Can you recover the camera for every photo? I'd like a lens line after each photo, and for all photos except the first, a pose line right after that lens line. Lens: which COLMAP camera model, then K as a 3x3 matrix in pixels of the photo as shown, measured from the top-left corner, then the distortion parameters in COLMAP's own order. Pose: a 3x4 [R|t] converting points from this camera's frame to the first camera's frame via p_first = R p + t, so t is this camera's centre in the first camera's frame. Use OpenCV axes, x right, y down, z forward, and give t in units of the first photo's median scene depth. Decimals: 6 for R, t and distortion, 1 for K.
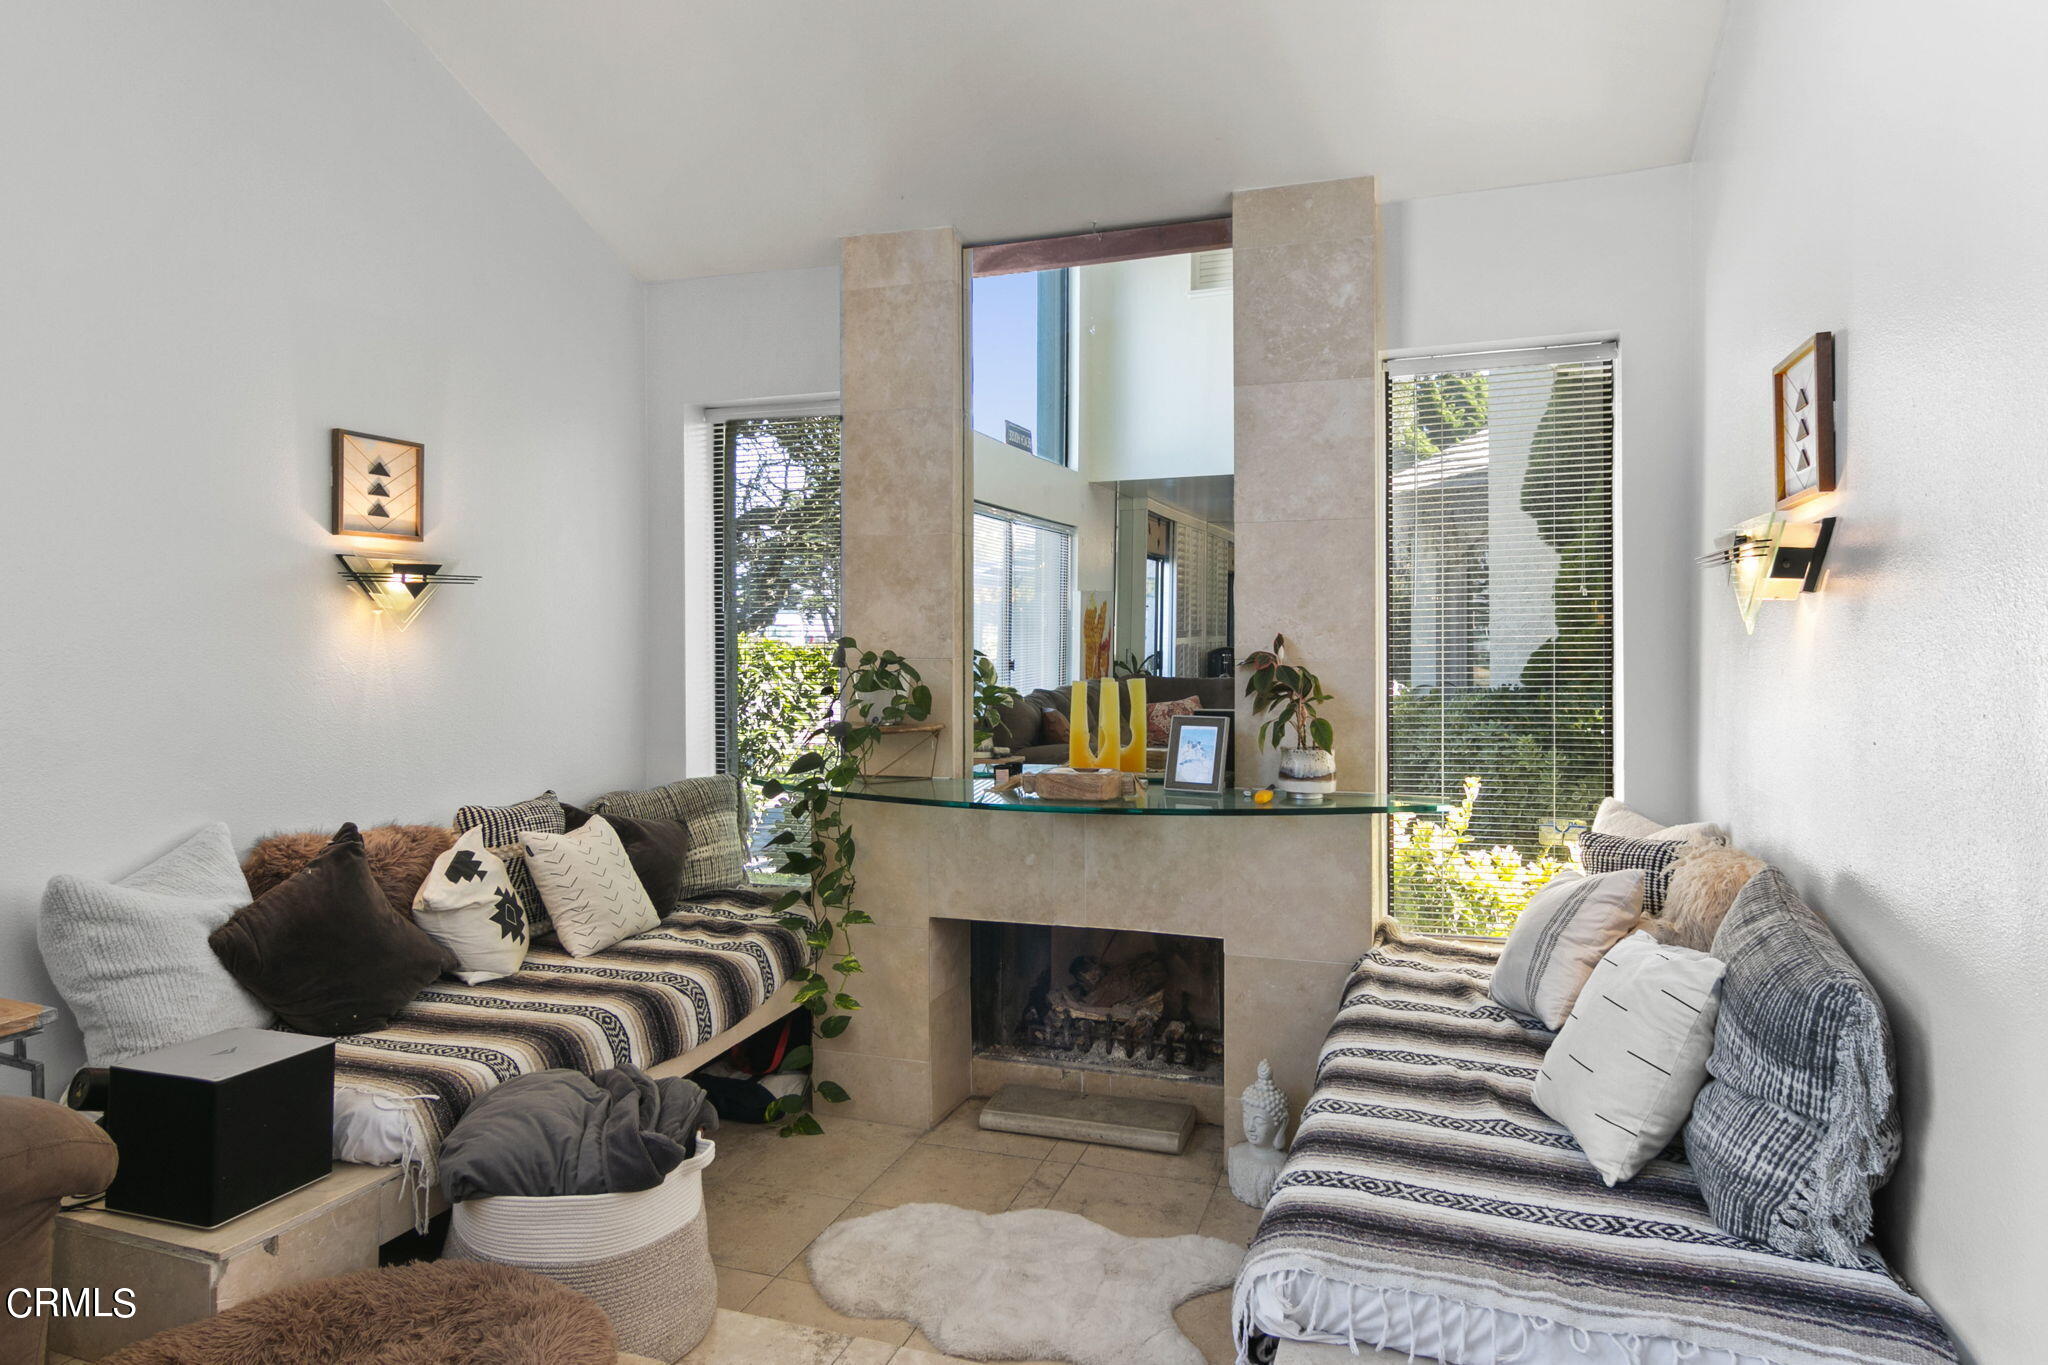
lens RADIAL K [[1340.1, 0, 977.8], [0, 1340.1, 645.5], [0, 0, 1]] dist [0.004689, 0.002198]
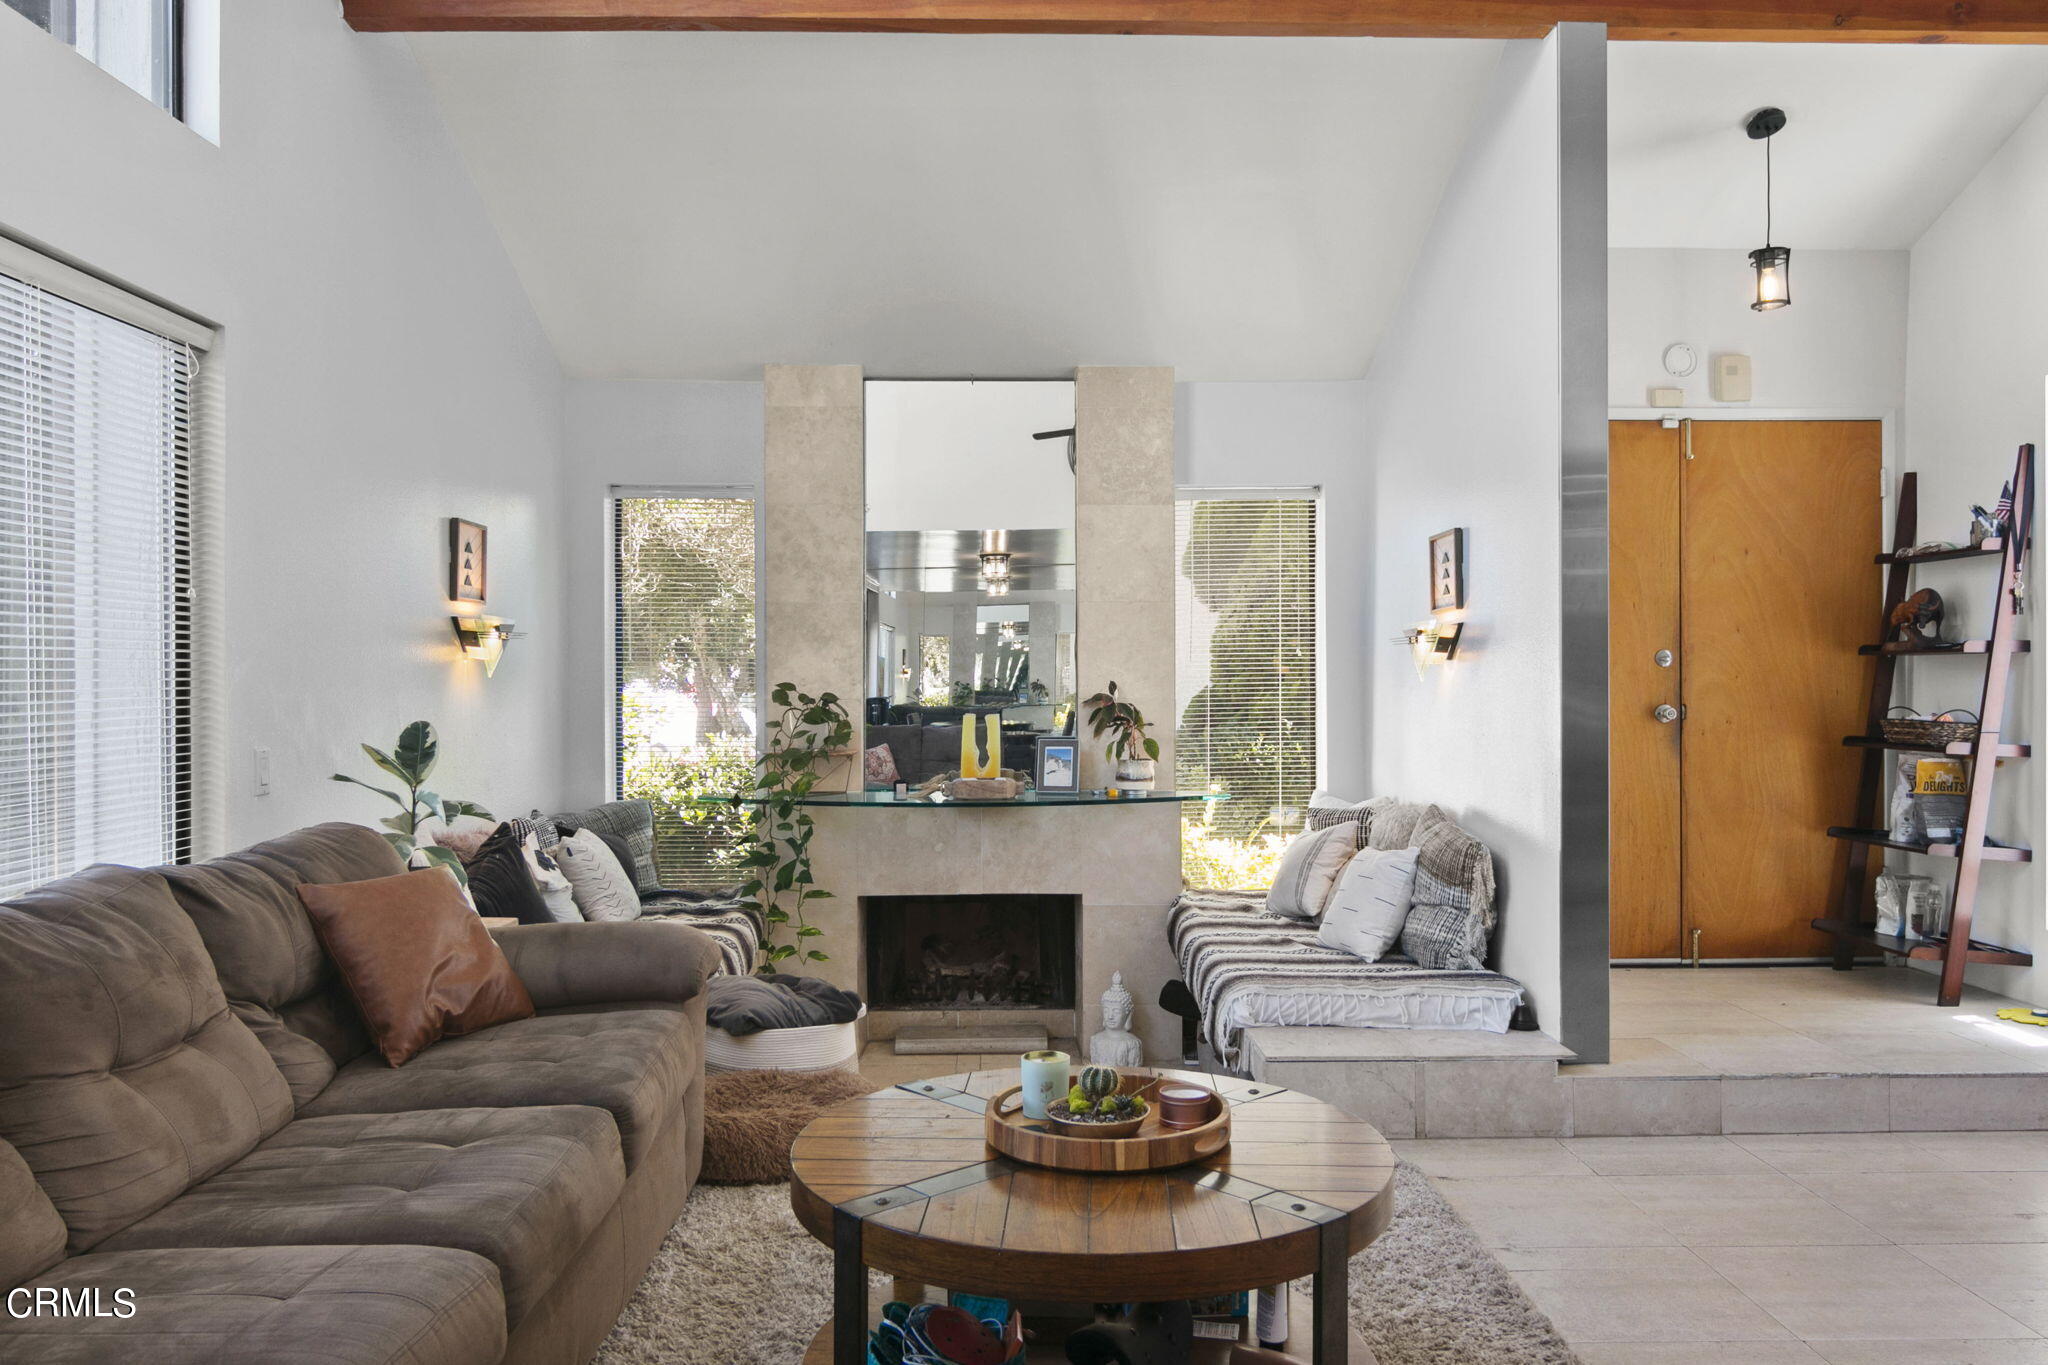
lens RADIAL K [[1773.3, 0, 1024.0], [0, 1773.3, 682.5], [0, 0, 1]] dist [0.013400, 0.001690]
pose [[0.926783, 0.002231, 0.375592, -0.586208], [0.000583, 0.999973, -0.007380, 0.007096], [-0.375598, 0.007059, 0.926756, -0.731904]]
